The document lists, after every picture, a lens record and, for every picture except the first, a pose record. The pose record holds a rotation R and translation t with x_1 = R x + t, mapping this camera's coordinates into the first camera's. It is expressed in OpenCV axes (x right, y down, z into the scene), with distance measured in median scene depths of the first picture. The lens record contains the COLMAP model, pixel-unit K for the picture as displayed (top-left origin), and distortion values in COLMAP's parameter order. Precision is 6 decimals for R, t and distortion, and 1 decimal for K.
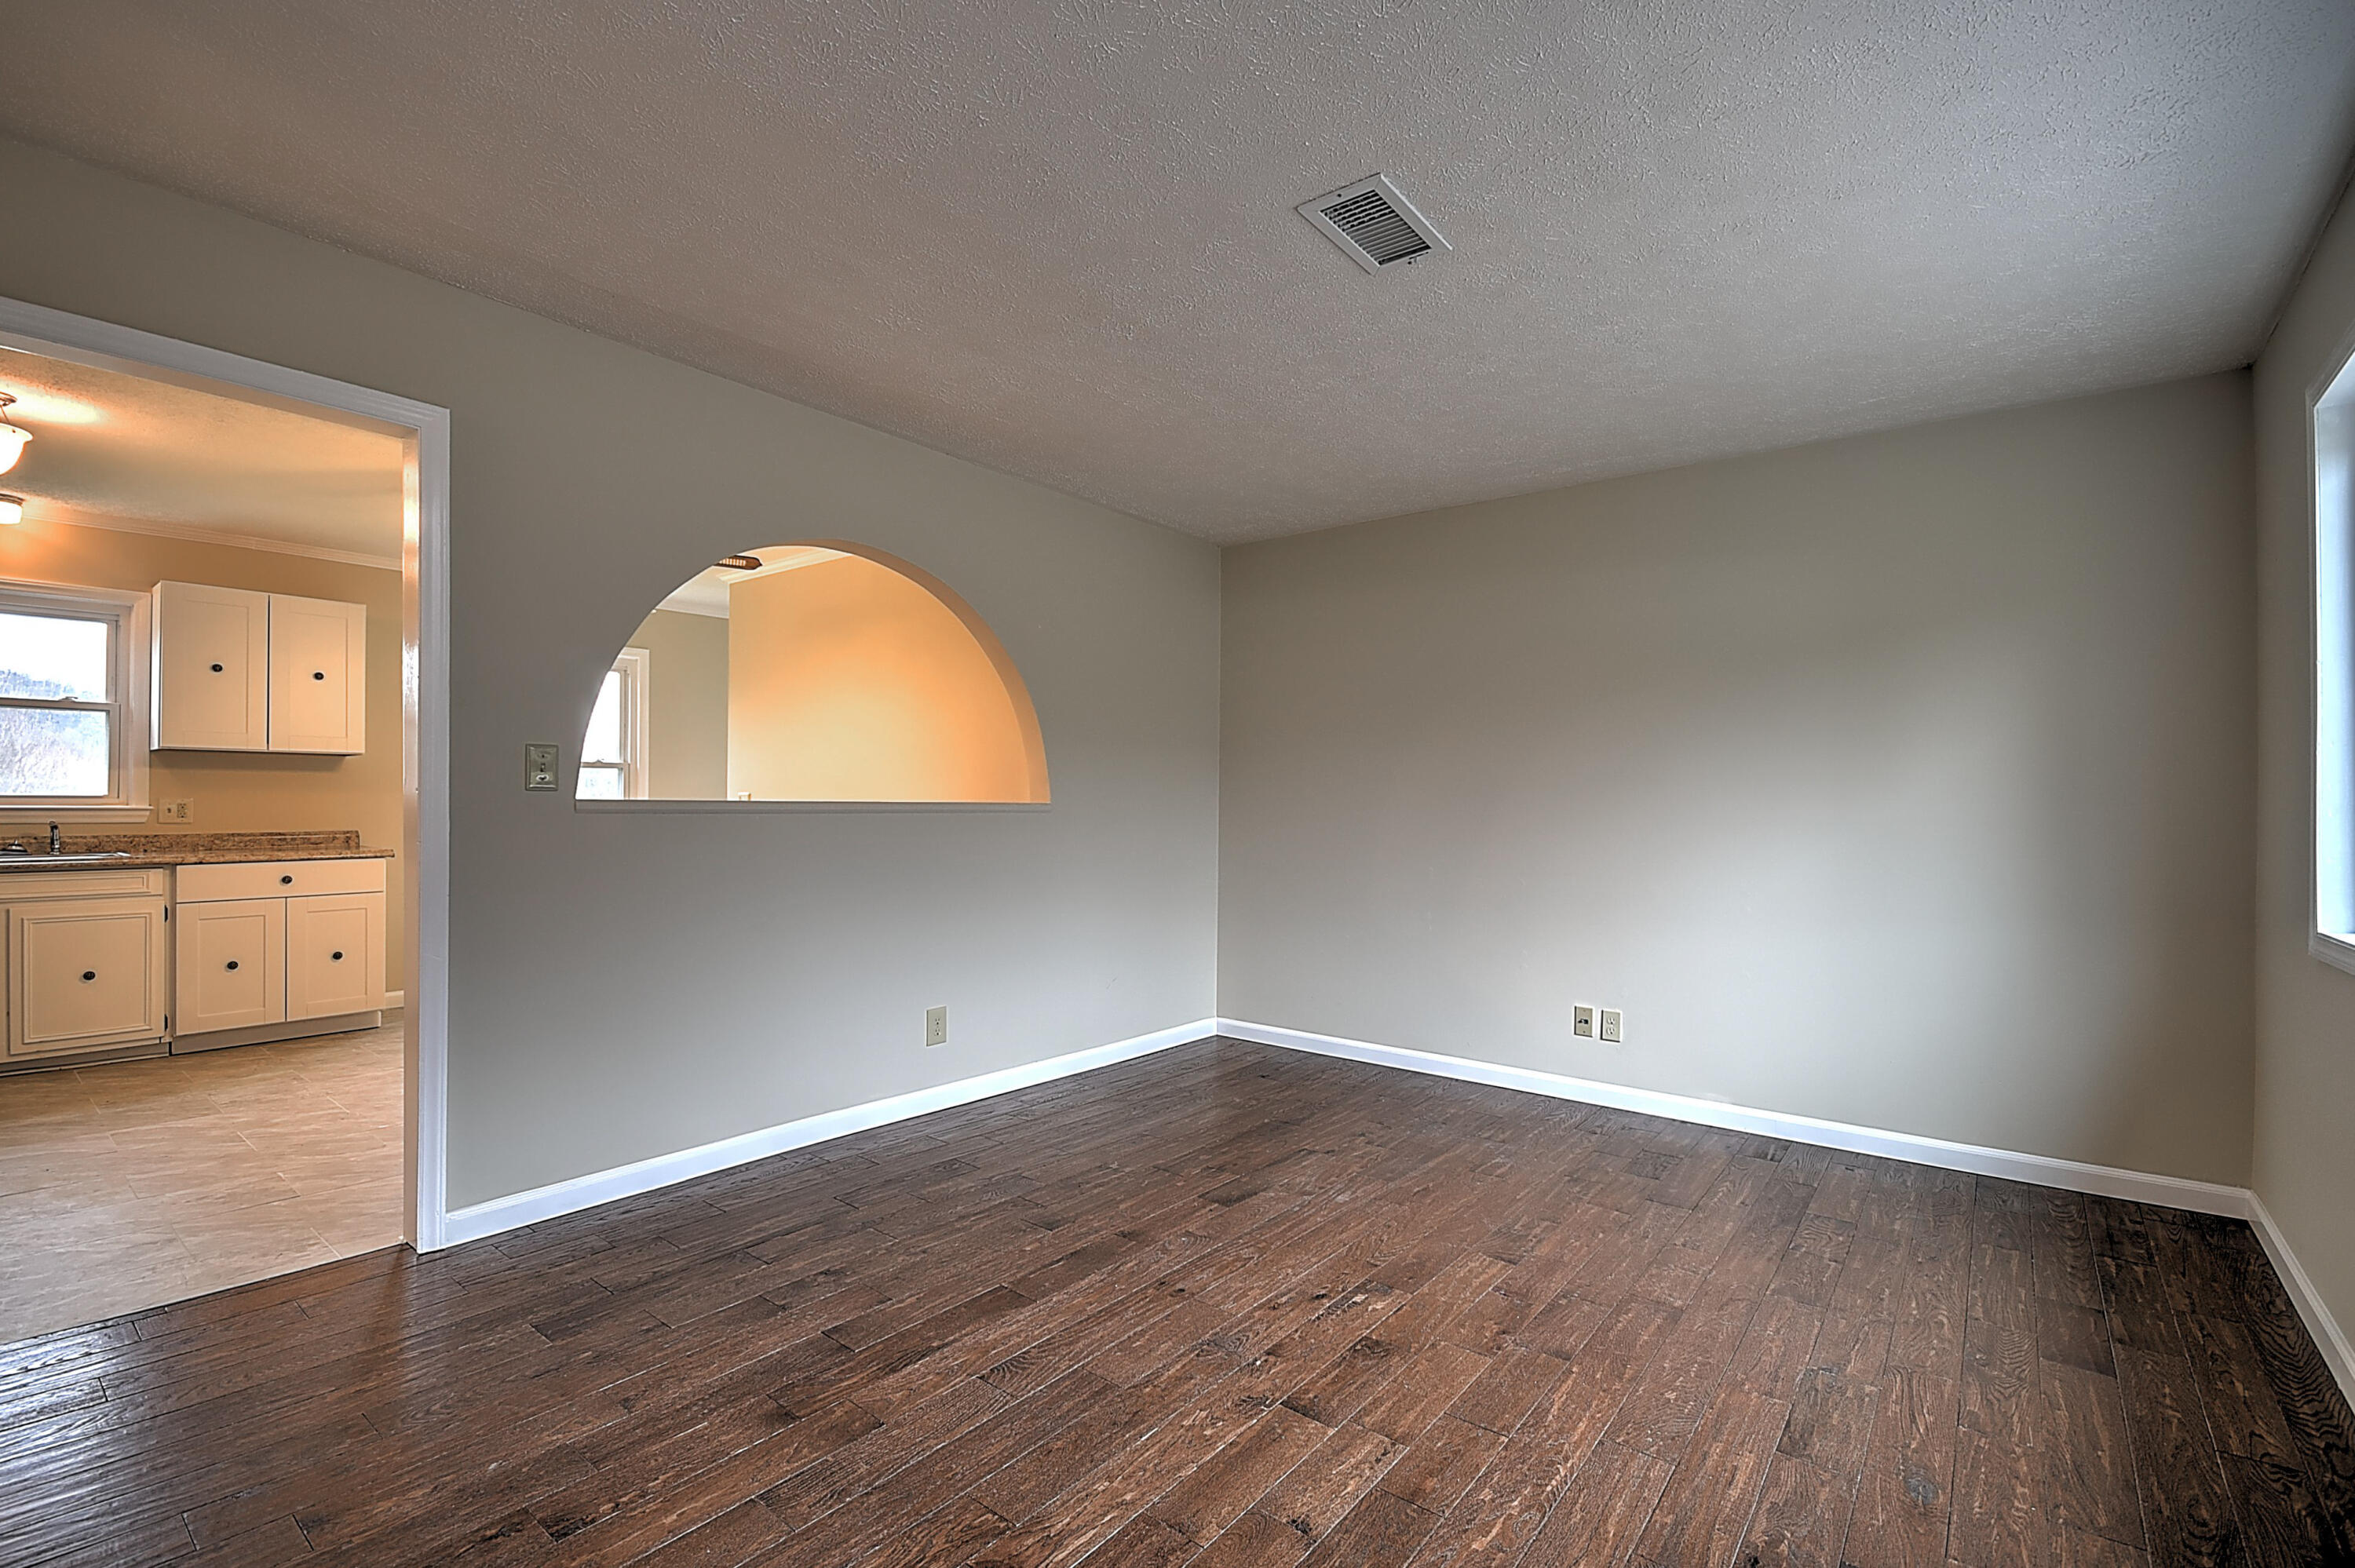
lens RADIAL K [[1023.4, 0, 1169.9], [0, 1023.4, 794.9], [0, 0, 1]] dist [0.009941, -0.013434]
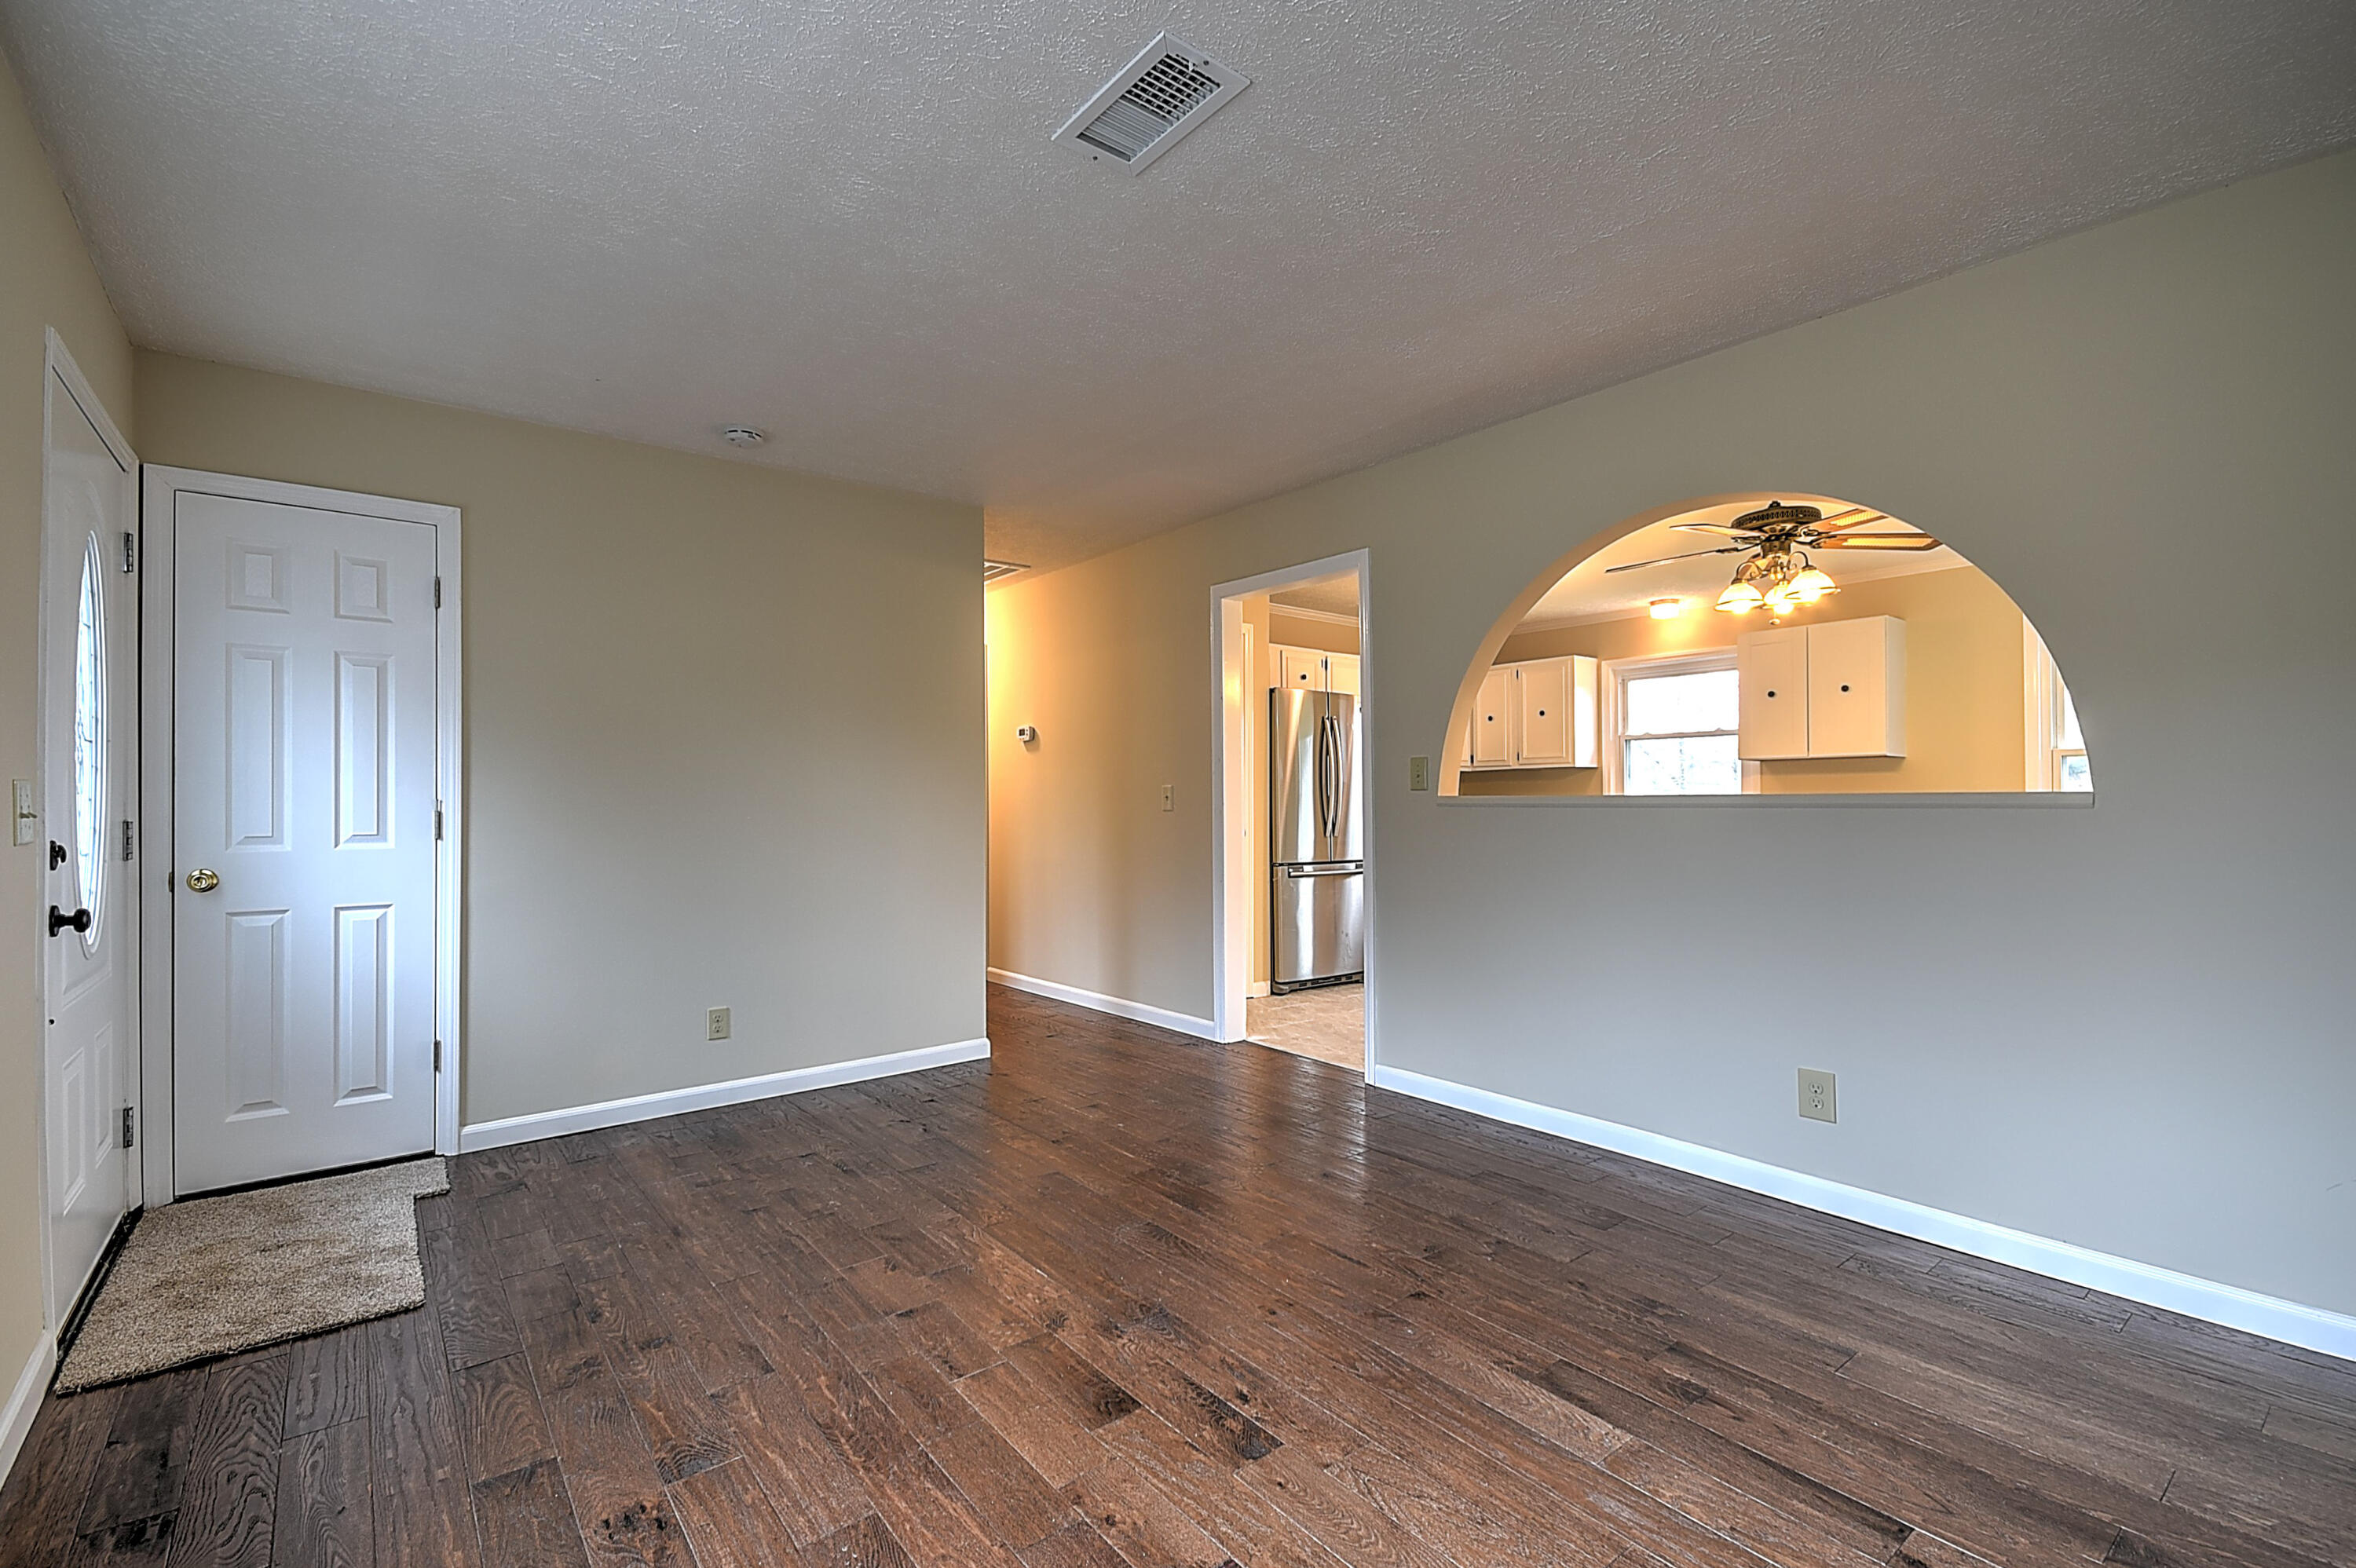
lens RADIAL K [[1042.8, 0, 1171.8], [0, 1042.8, 787.3], [0, 0, 1]] dist [-0.001831, -0.000146]
pose [[-0.224879, -0.020066, -0.974180, 0.665736], [0.007718, 0.999720, -0.022374, 0.018484], [0.974356, -0.012550, -0.224661, 0.780152]]
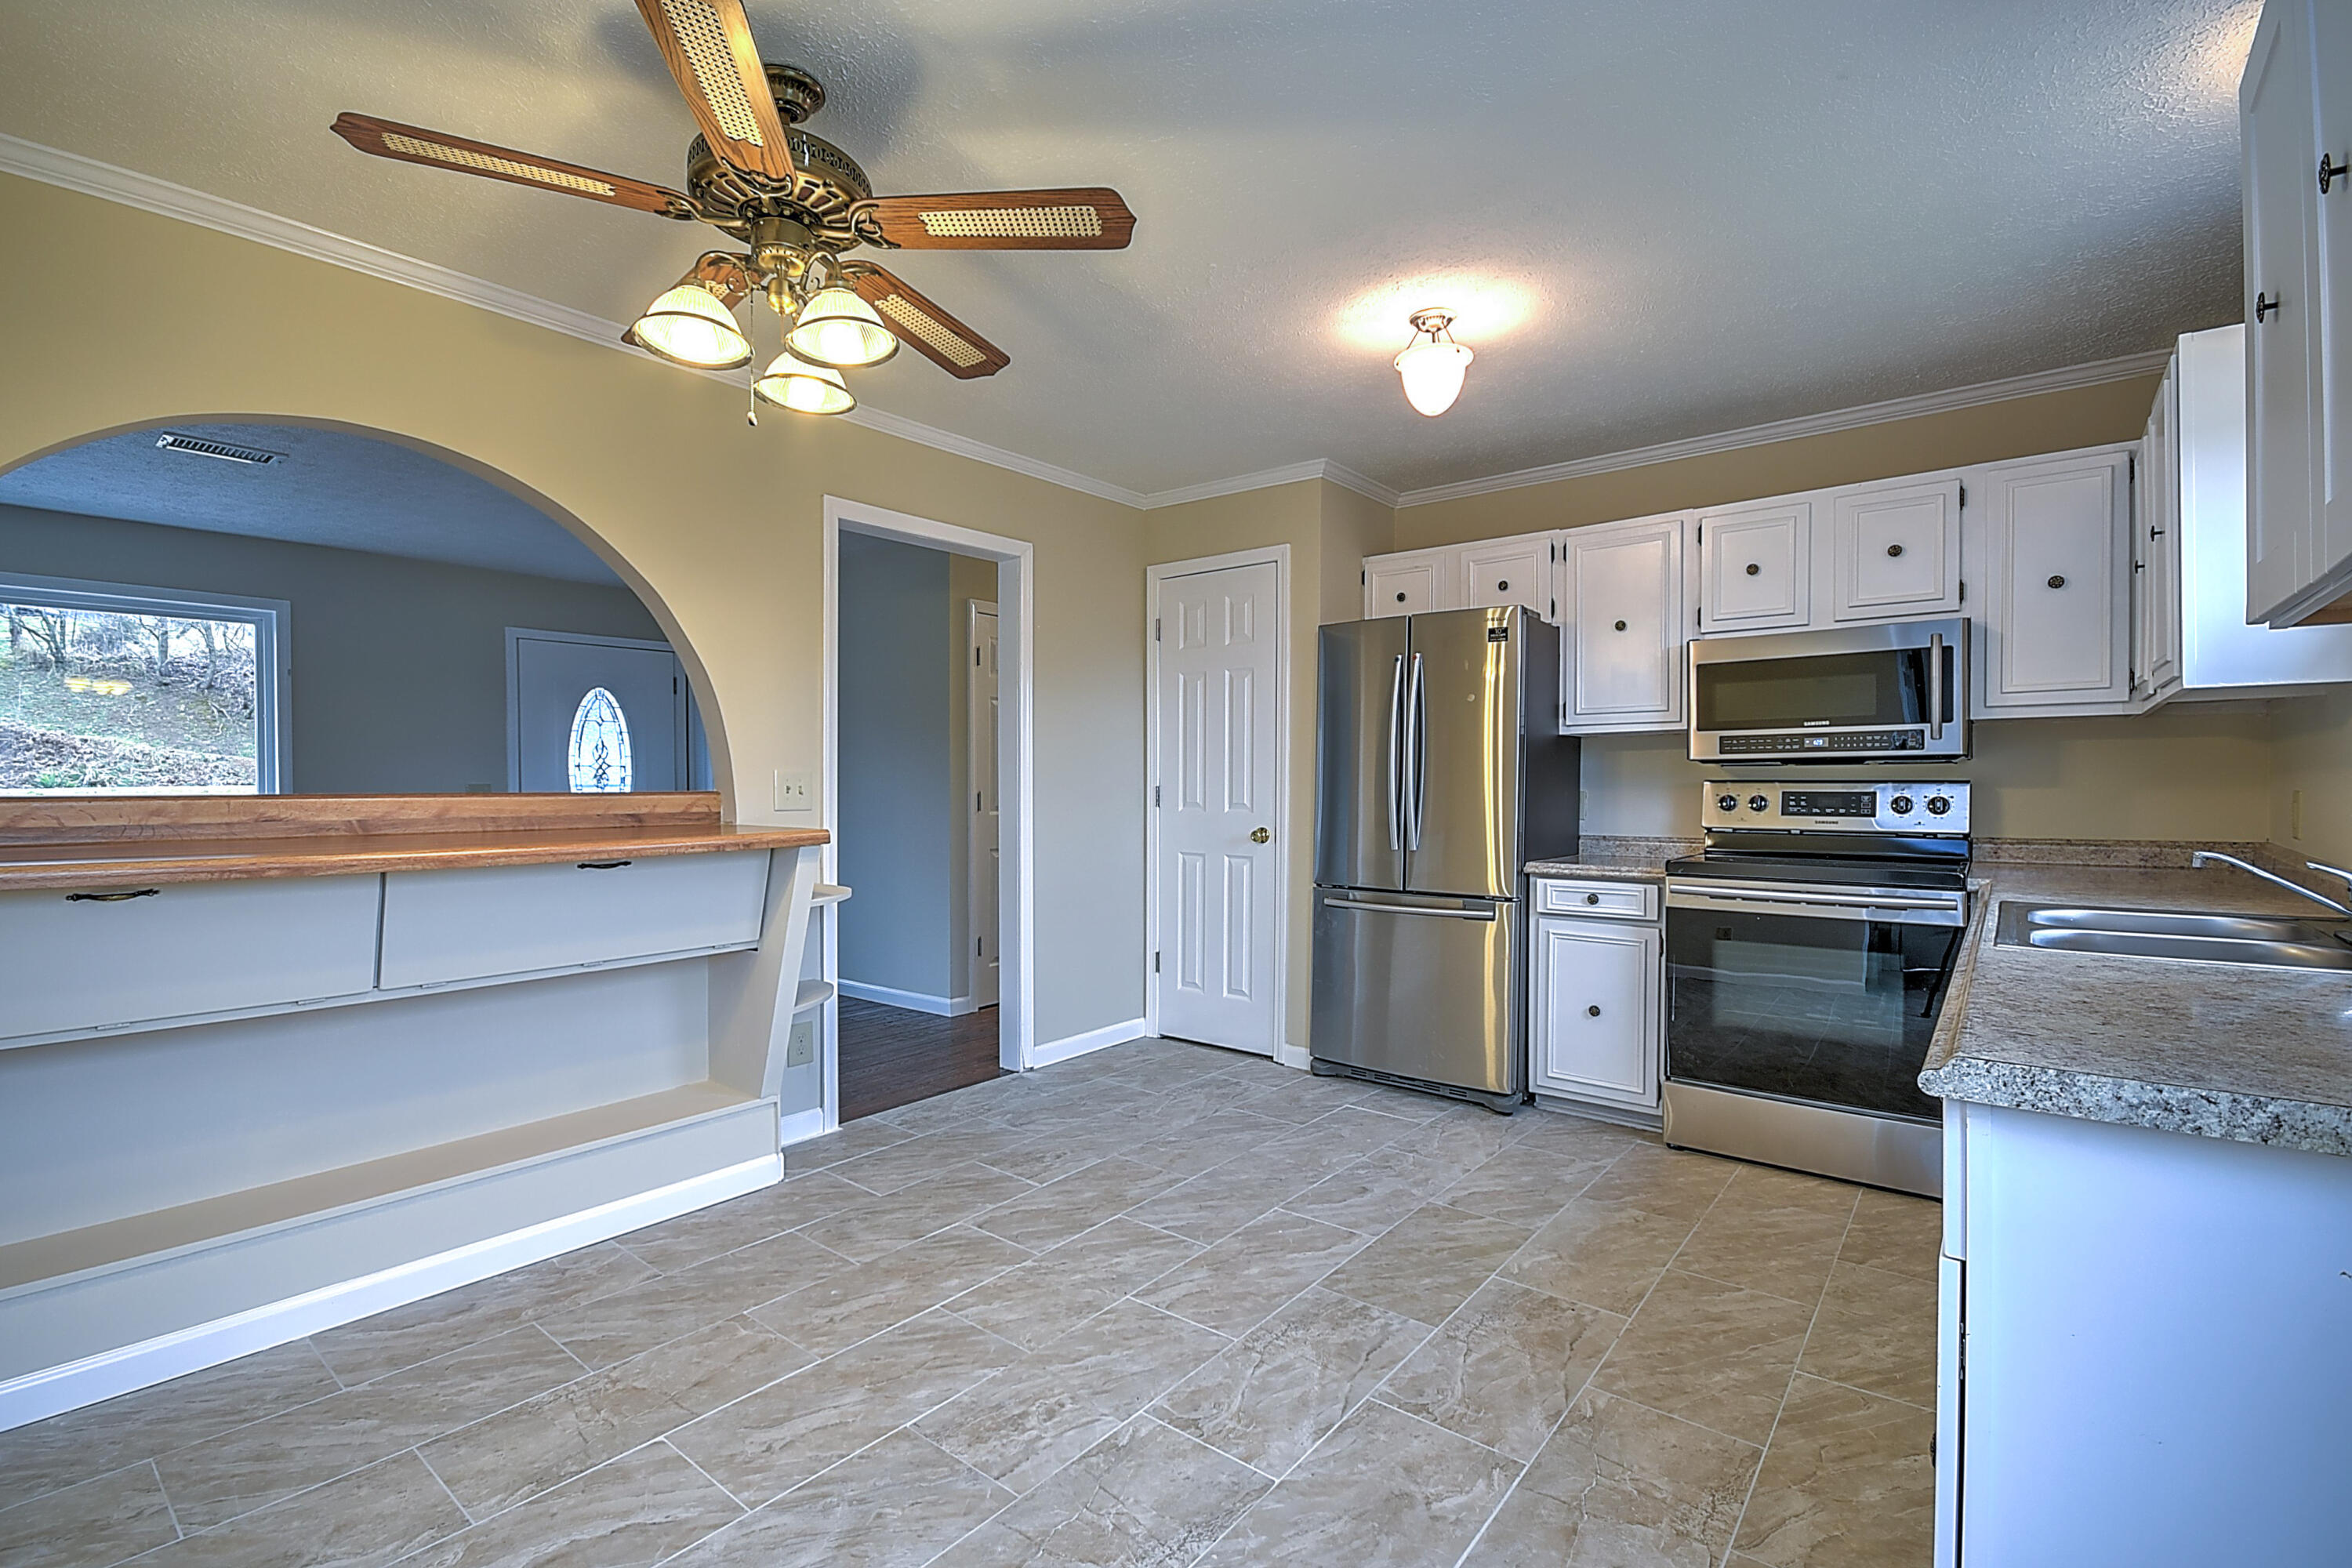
lens RADIAL K [[1041.1, 0, 1169.8], [0, 1041.1, 787.2], [0, 0, 1]] dist [-0.001831, -0.000146]
pose [[-0.999938, -0.002850, 0.010782, -0.893109], [-0.002887, 0.999990, -0.003377, 0.003419], [-0.010773, -0.003408, -0.999936, 1.747450]]
